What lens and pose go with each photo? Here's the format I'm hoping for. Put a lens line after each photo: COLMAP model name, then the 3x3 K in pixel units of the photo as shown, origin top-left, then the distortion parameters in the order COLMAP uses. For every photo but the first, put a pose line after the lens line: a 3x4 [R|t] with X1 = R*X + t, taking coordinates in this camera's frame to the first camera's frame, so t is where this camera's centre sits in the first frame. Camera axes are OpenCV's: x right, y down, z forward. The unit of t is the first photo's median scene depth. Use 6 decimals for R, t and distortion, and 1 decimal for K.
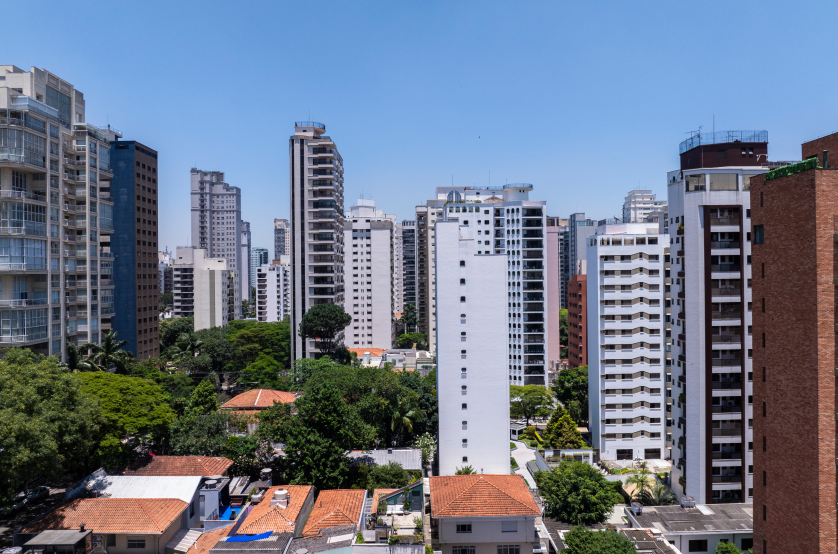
lens RADIAL K [[596.2, 0, 421.3], [0, 596.2, 274.2], [0, 0, 1]] dist [-0.036606, 0.011831]
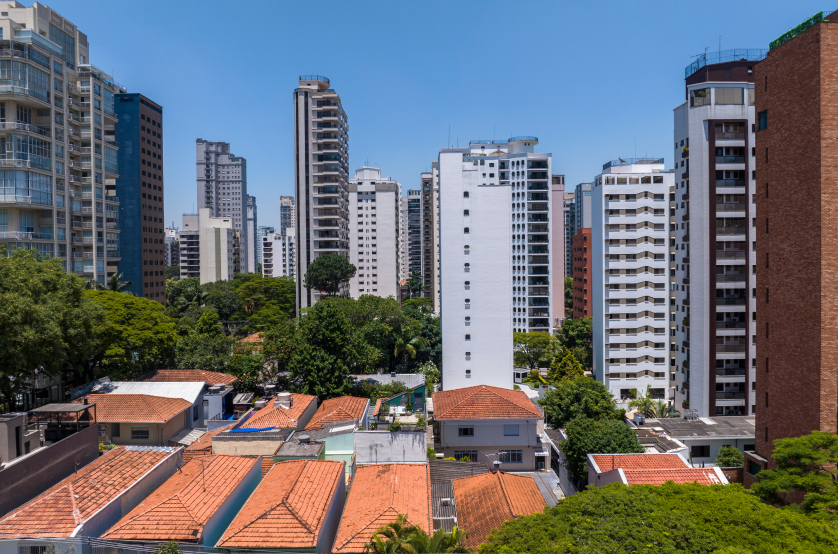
lens RADIAL K [[596.2, 0, 421.3], [0, 596.2, 274.2], [0, 0, 1]] dist [-0.036606, 0.011831]
pose [[0.999944, -0.000176, -0.010562, 0.003761], [0.000421, 0.999731, 0.023179, 0.076797], [0.010555, -0.023182, 0.999676, -0.000523]]
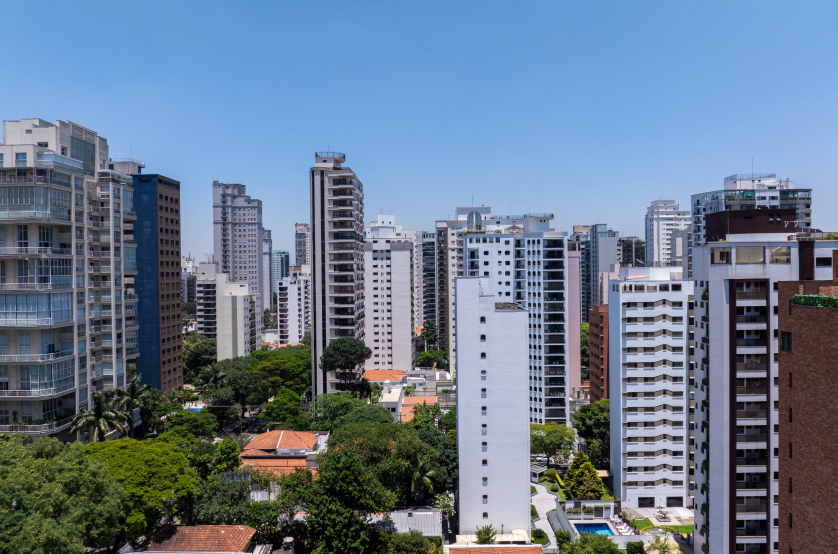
lens RADIAL K [[596.2, 0, 421.3], [0, 596.2, 274.2], [0, 0, 1]] dist [-0.036606, 0.011831]
pose [[0.999430, -0.000968, -0.033743, -0.000009], [0.001319, 0.999945, 0.010376, -0.086749], [0.033731, -0.010415, 0.999377, 0.002216]]
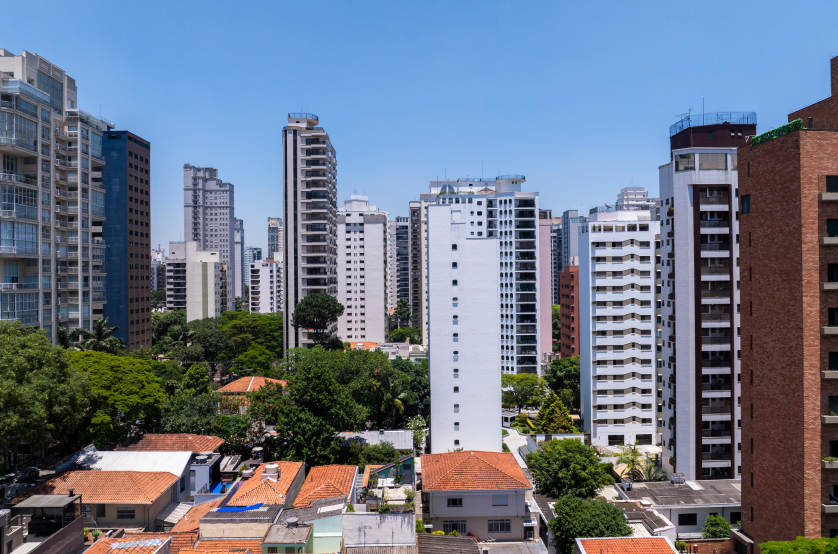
lens RADIAL K [[596.2, 0, 421.3], [0, 596.2, 274.2], [0, 0, 1]] dist [-0.036606, 0.011831]
pose [[0.999950, 0.000910, 0.009997, 0.002773], [-0.000880, 0.999995, -0.003033, 0.025623], [-0.010000, 0.003024, 0.999945, -0.002169]]
